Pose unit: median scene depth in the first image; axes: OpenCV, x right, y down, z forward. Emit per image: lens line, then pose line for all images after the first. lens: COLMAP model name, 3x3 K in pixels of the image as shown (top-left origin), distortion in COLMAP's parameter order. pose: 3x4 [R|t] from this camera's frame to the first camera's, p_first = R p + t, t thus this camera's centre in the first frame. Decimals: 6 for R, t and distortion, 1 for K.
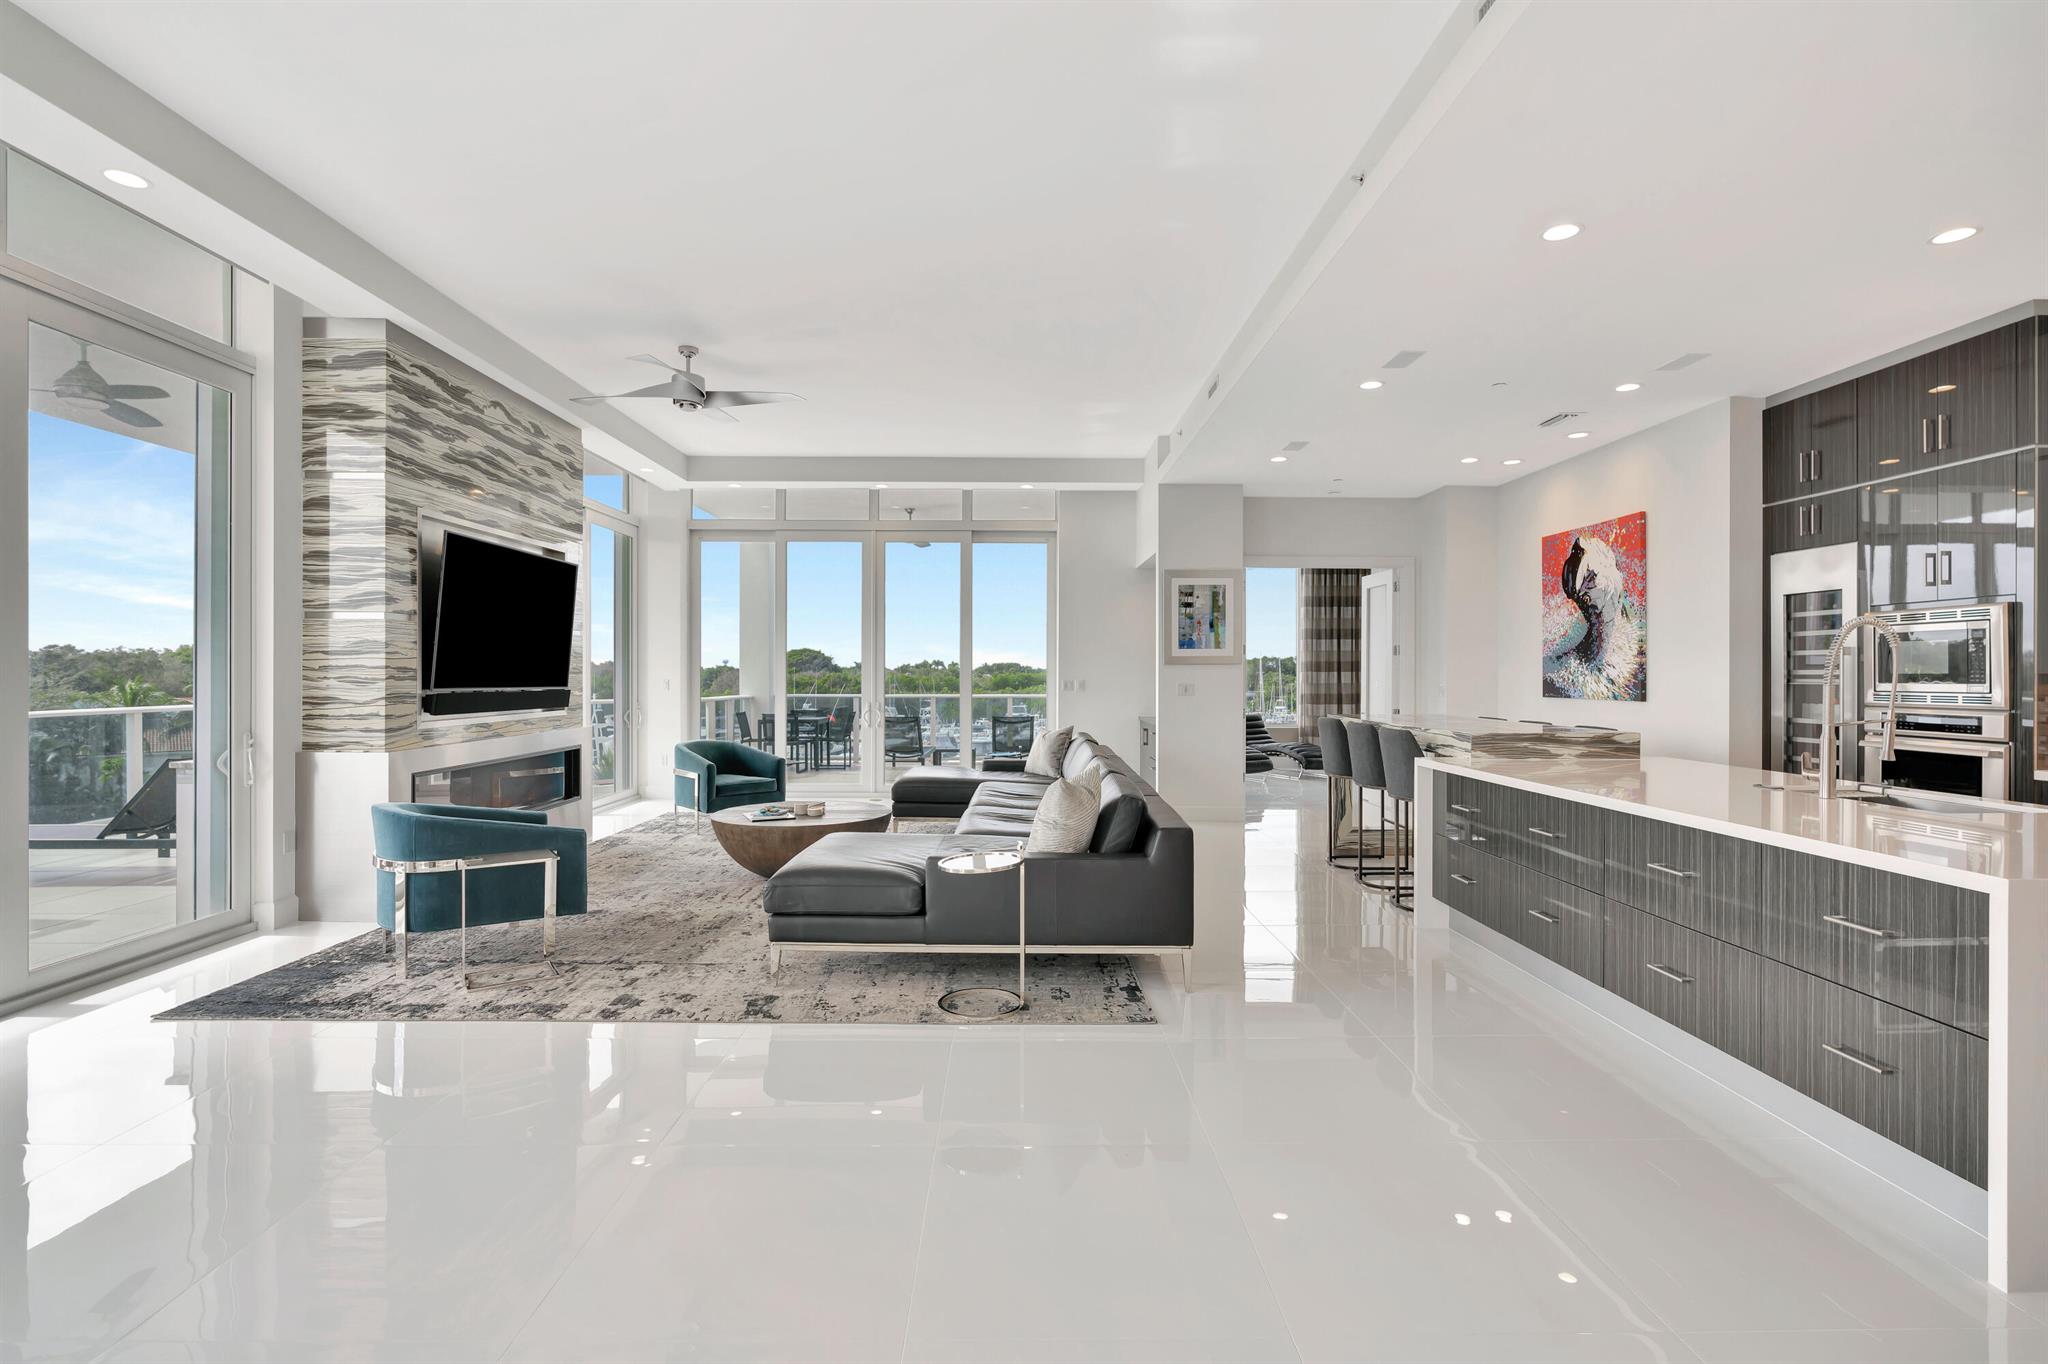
lens RADIAL K [[921.7, 0, 1016.7], [0, 921.7, 679.6], [0, 0, 1]] dist [-0.017540, 0.007179]
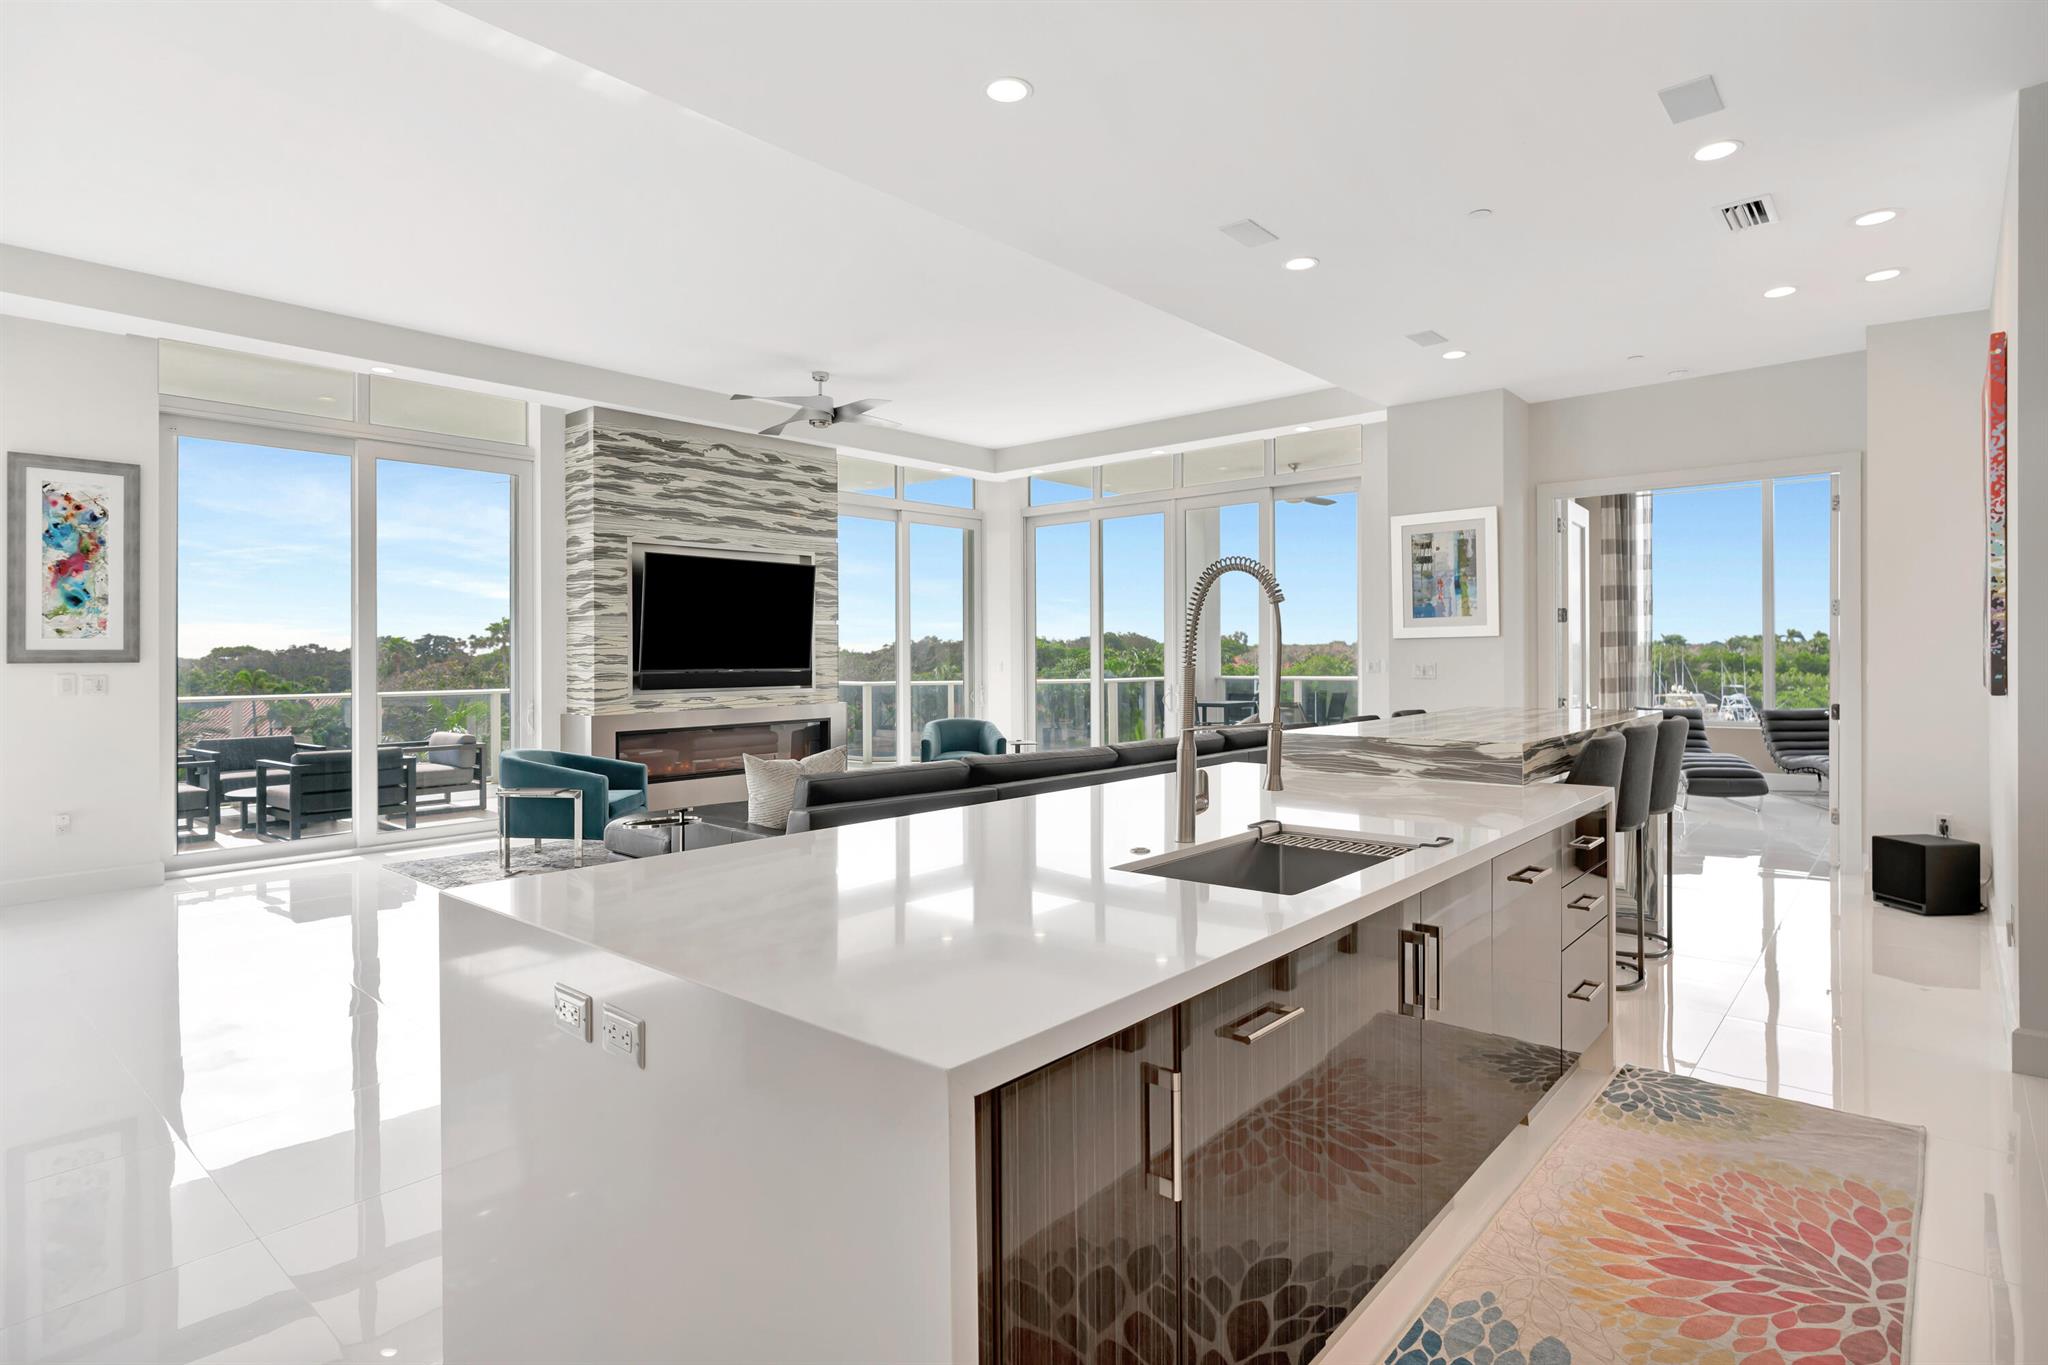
lens RADIAL K [[1049.6, 0, 1026.3], [0, 1049.6, 646.8], [0, 0, 1]] dist [-0.014090, 0.006068]
pose [[0.752082, -0.014077, -0.658920, 0.643379], [0.006072, 0.999877, -0.014432, 0.000975], [0.659042, 0.006853, 0.752075, 0.173419]]
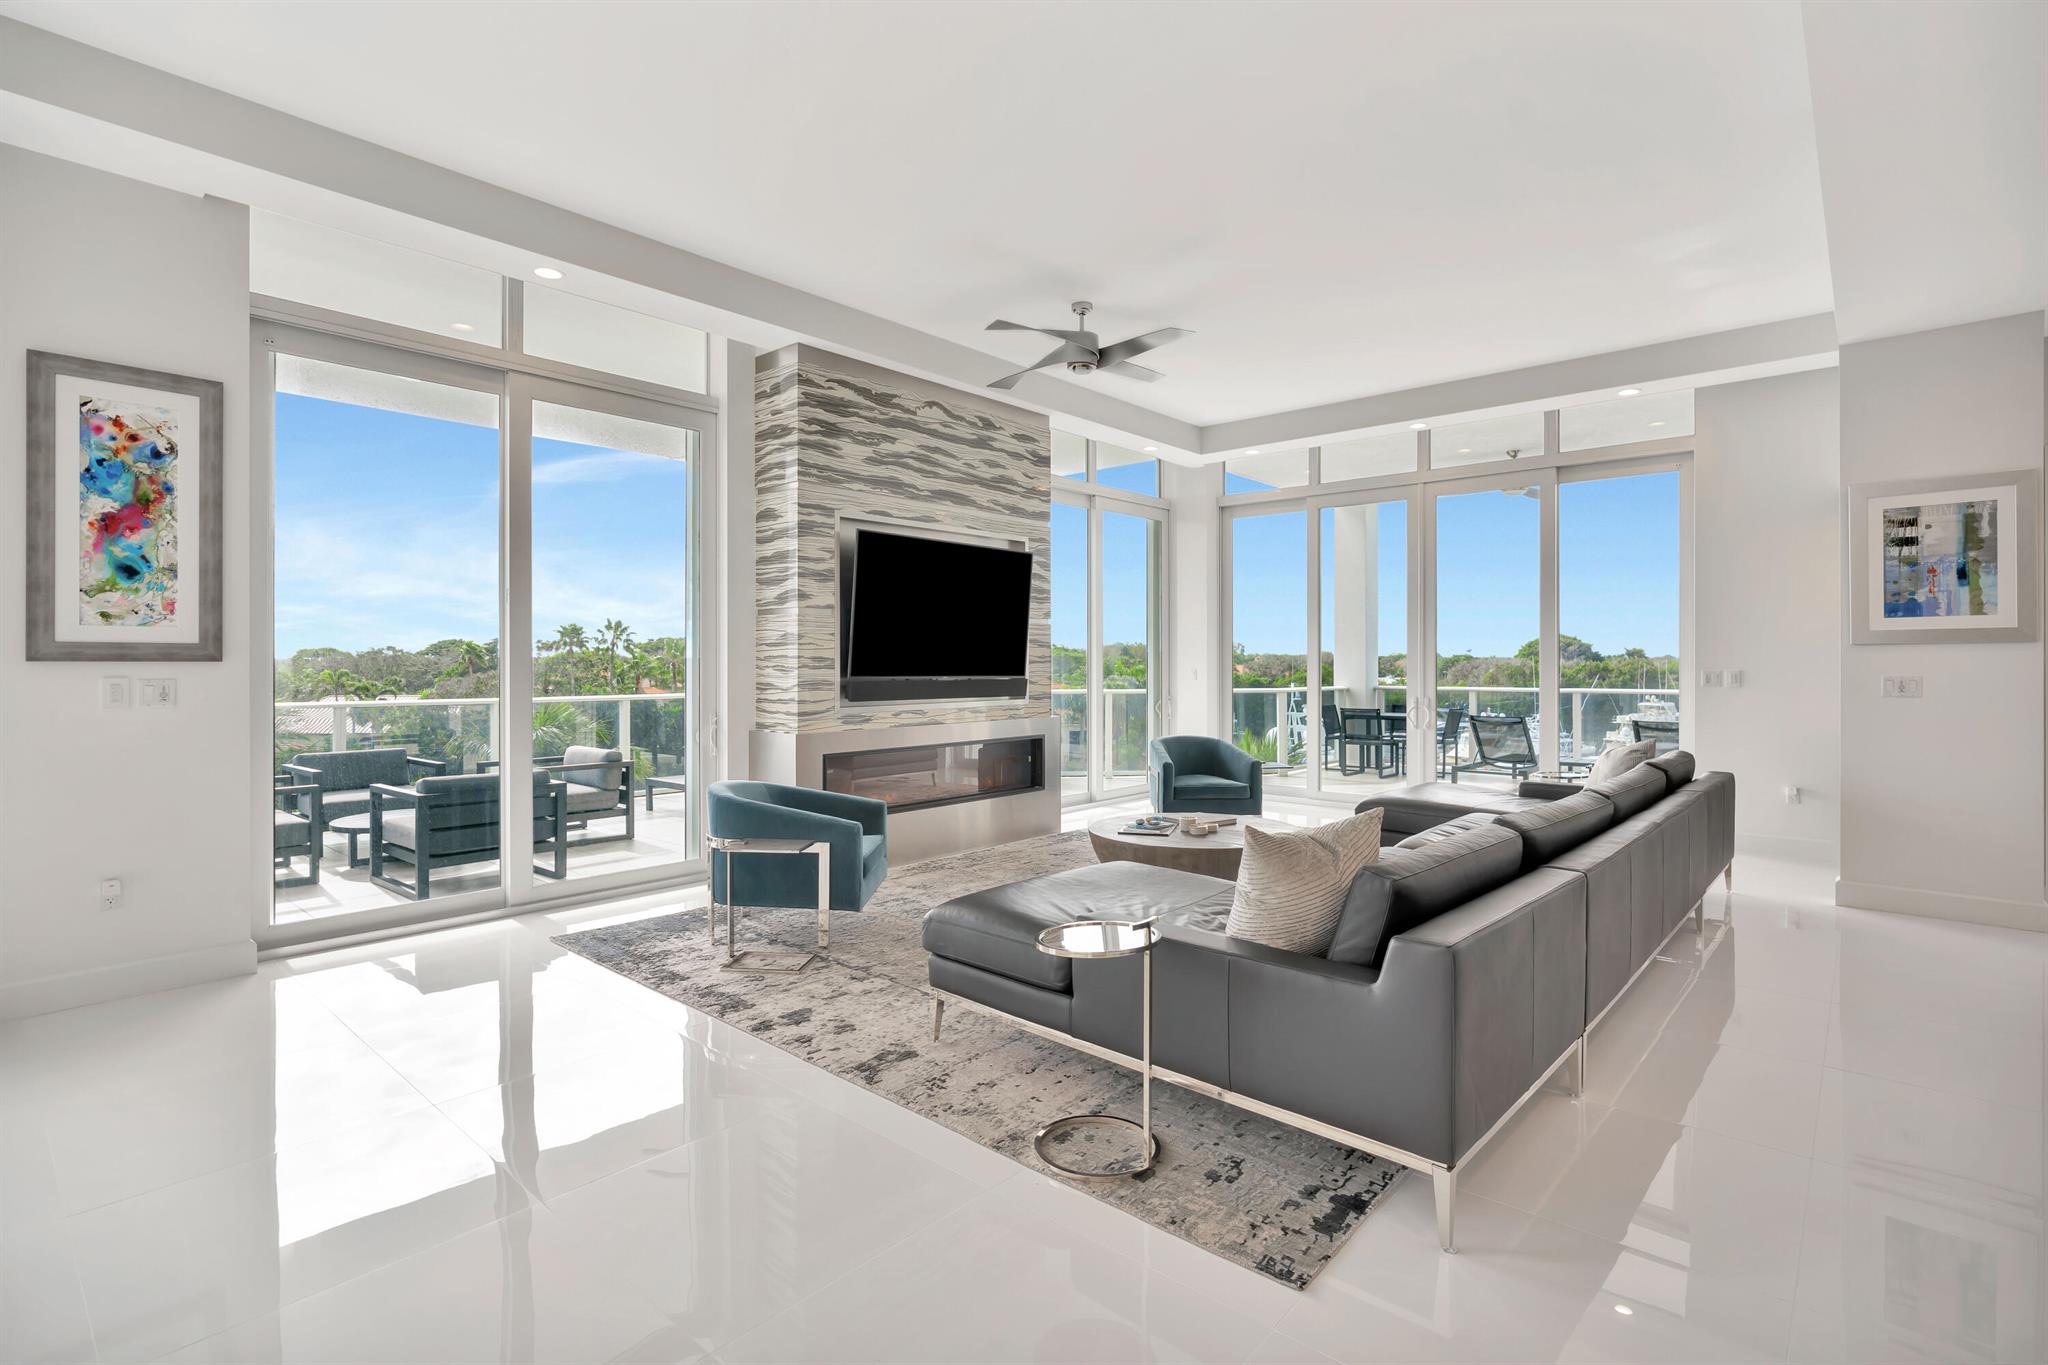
lens RADIAL K [[958.7, 0, 1035.3], [0, 958.7, 662.8], [0, 0, 1]] dist [-0.012964, 0.003539]
pose [[0.748789, -0.002490, -0.662803, 0.218463], [-0.002065, 0.999979, -0.006090, -0.000200], [0.662805, 0.005929, 0.748769, 0.242069]]
